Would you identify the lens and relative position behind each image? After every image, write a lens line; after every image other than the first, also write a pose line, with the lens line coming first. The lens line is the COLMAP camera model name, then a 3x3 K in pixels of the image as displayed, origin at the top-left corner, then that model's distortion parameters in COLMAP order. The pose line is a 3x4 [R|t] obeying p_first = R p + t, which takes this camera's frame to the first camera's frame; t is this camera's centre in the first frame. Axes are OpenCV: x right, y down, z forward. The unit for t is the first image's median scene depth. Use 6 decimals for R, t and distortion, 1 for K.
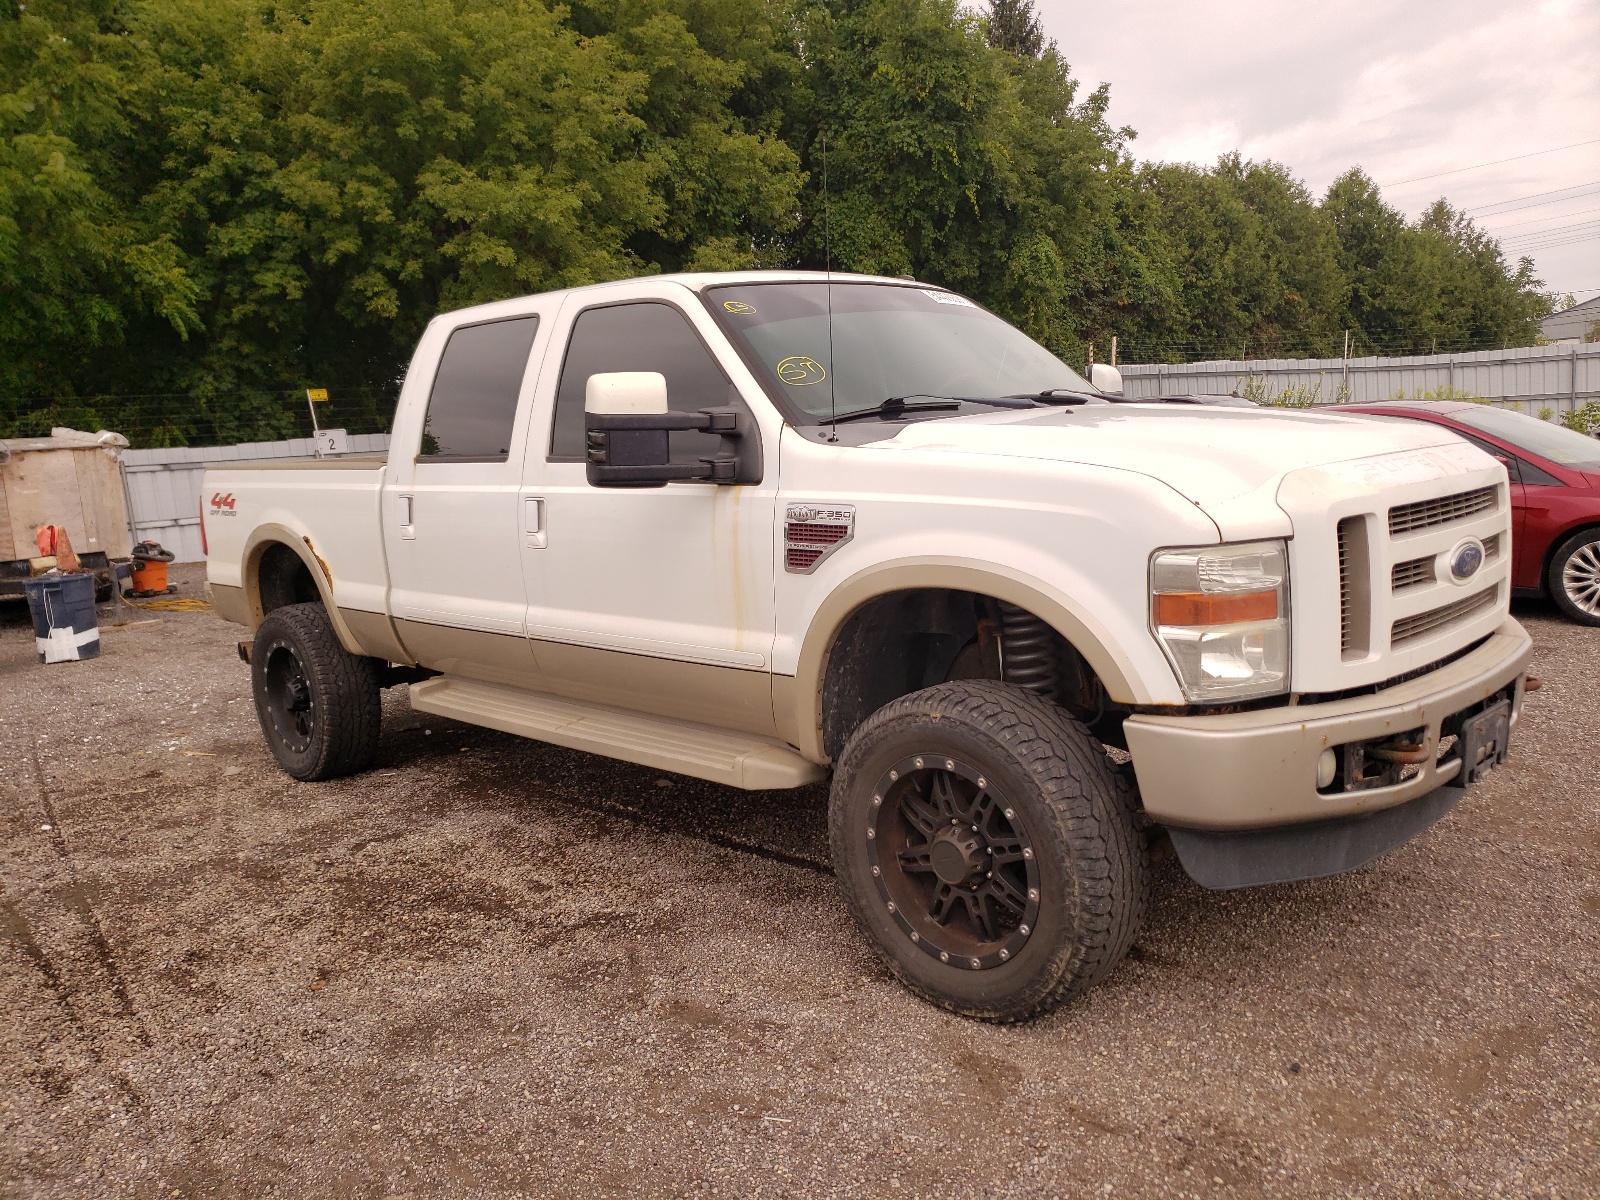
lens RADIAL K [[1247.5, 0, 796.7], [0, 1247.5, 564.6], [0, 0, 1]] dist [-0.045744, 0.104349]
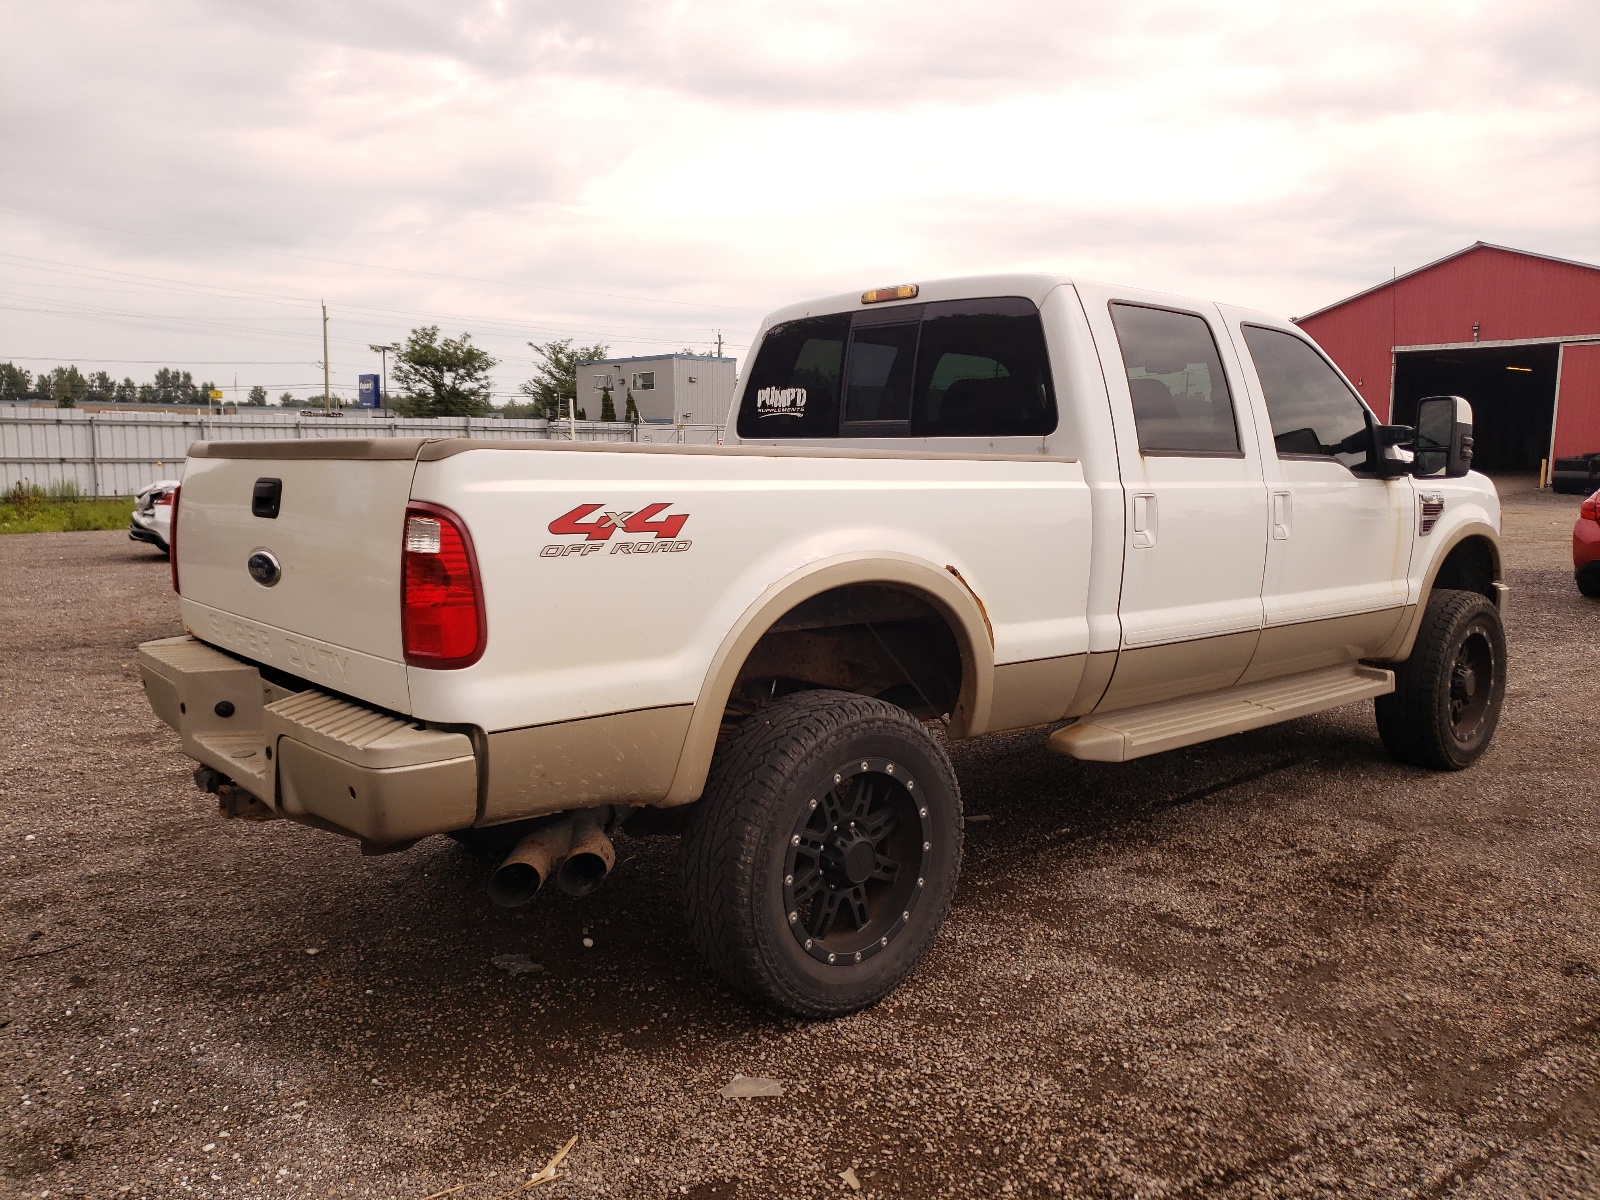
lens RADIAL K [[1240.2, 0, 761.7], [0, 1240.2, 601.3], [0, 0, 1]] dist [-0.002537, 0.000792]
pose [[0.093205, -0.061199, 0.993764, -1.087450], [0.100341, 0.993605, 0.051778, -0.050039], [-0.990578, 0.094889, 0.098749, 1.113426]]
